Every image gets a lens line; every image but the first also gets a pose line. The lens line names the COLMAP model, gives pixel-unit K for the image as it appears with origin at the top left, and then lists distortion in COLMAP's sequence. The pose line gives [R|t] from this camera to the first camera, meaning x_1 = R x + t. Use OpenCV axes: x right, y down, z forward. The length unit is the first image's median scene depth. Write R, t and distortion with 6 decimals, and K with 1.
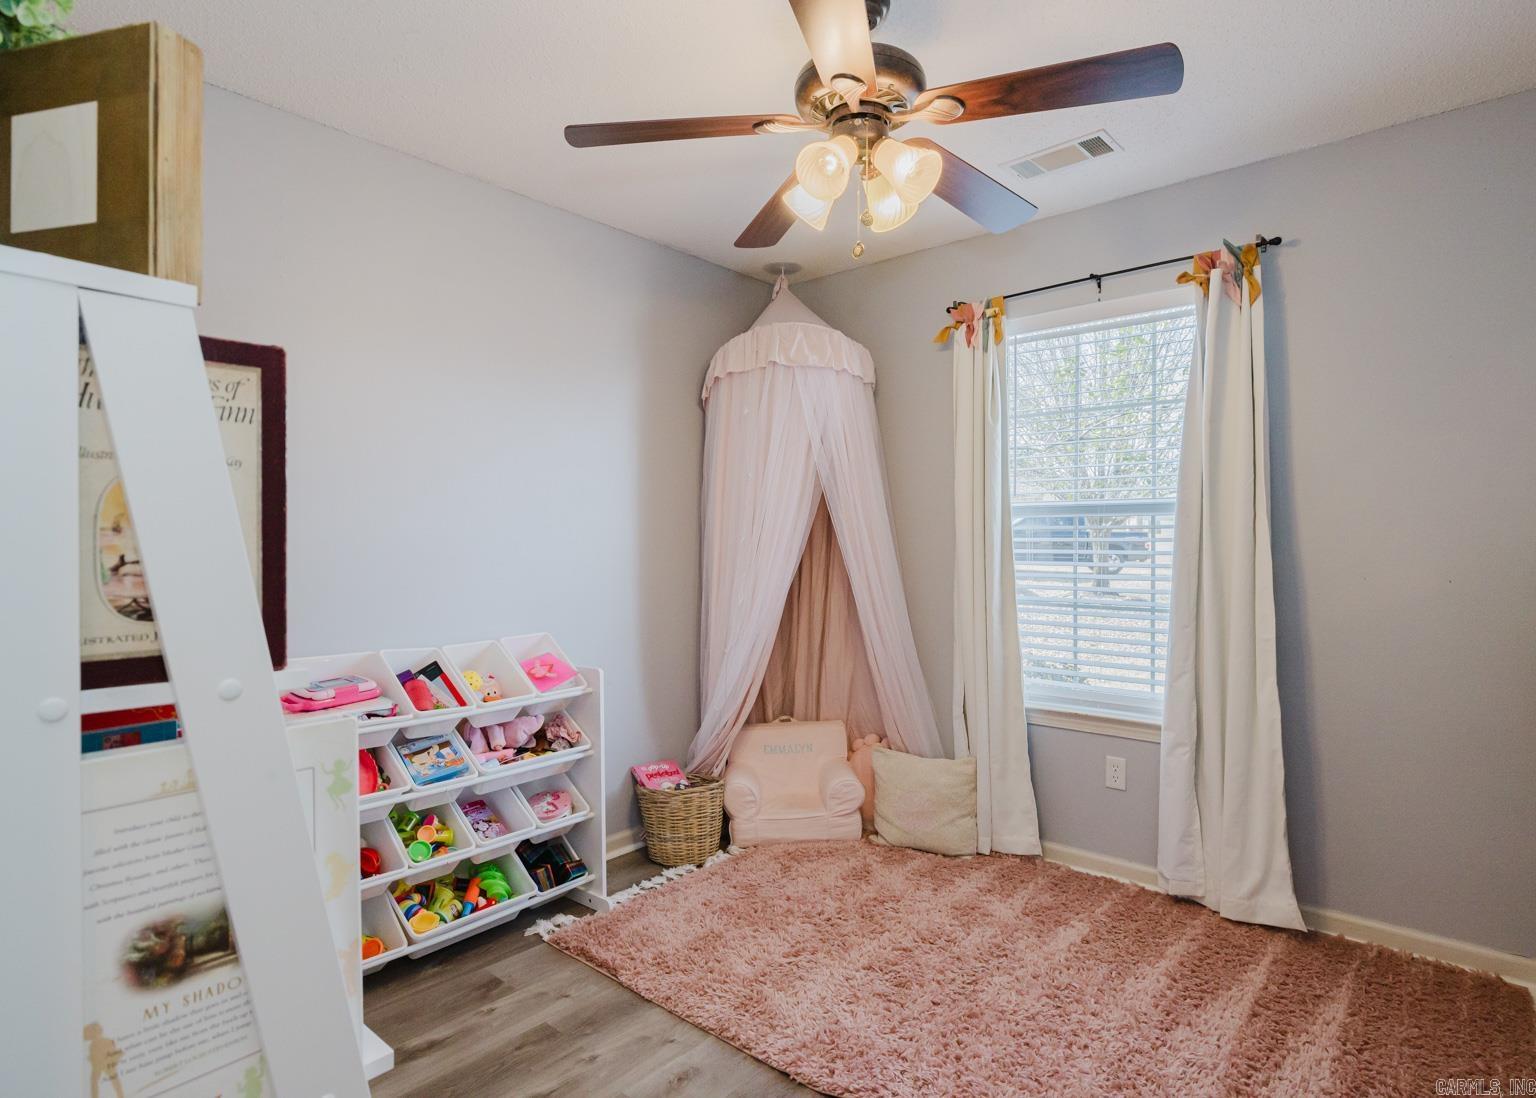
lens RADIAL K [[818.2, 0, 768.0], [0, 818.2, 549.0], [0, 0, 1]] dist [0.000081, -0.000111]
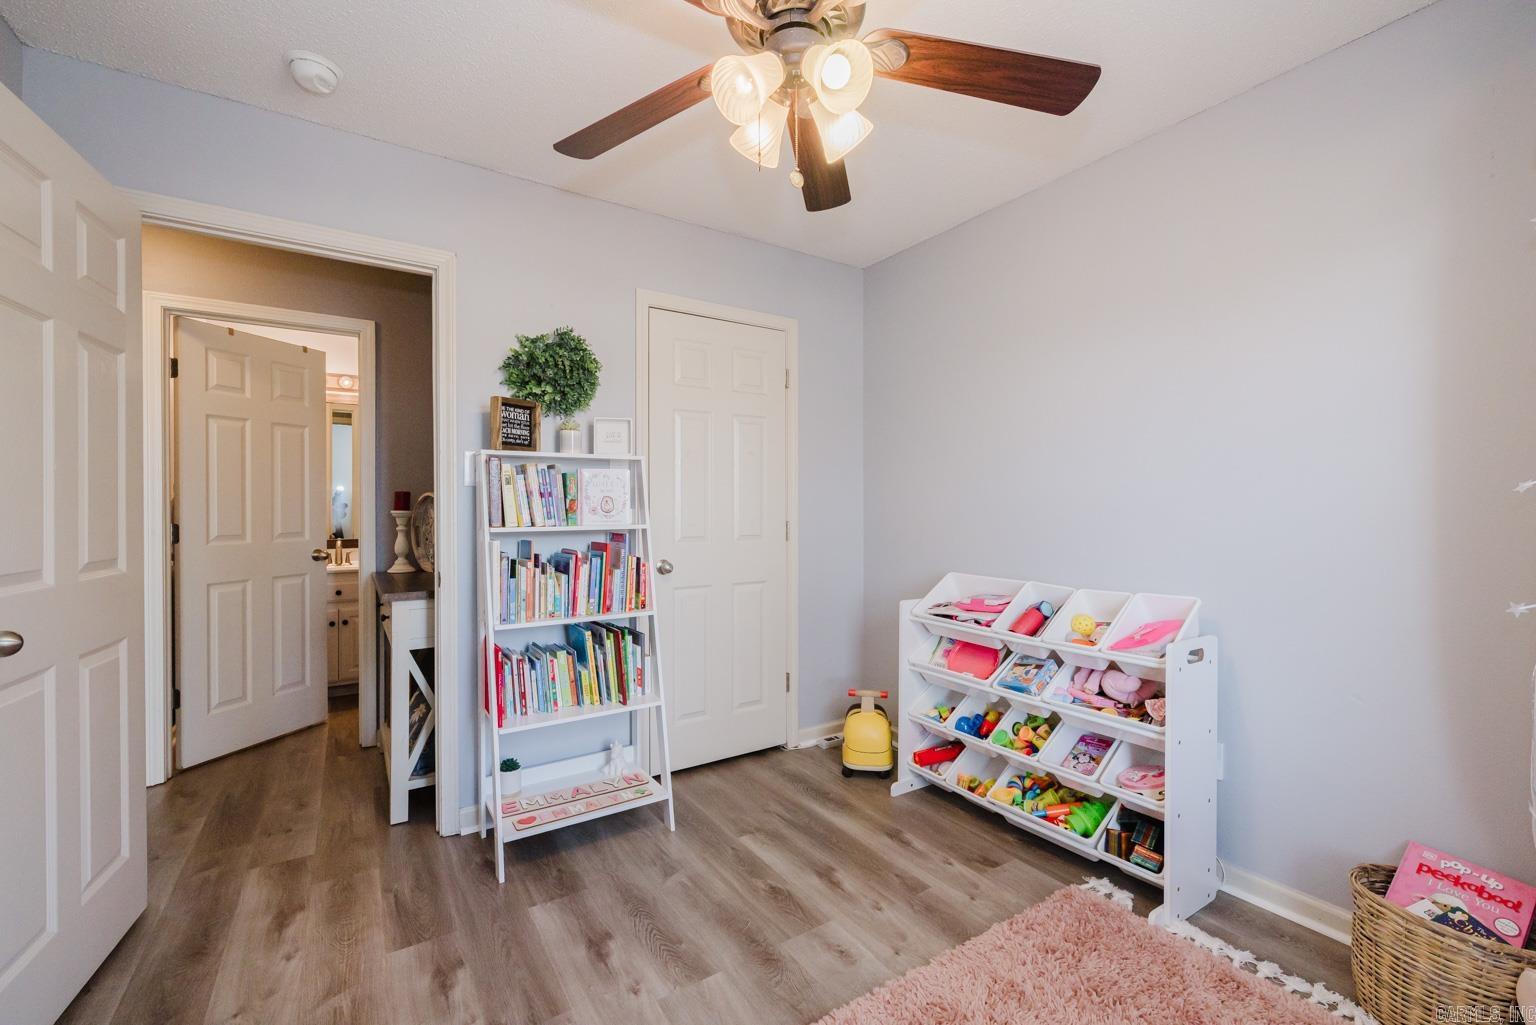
lens RADIAL K [[645.7, 0, 768.0], [0, 645.7, 512.5], [0, 0, 1]] dist [0.000210, 0.000093]
pose [[-0.279530, 0.005825, -0.960119, 0.618946], [-0.005460, 0.999956, 0.007656, 0.011347], [0.960121, 0.007382, -0.279486, 0.888873]]
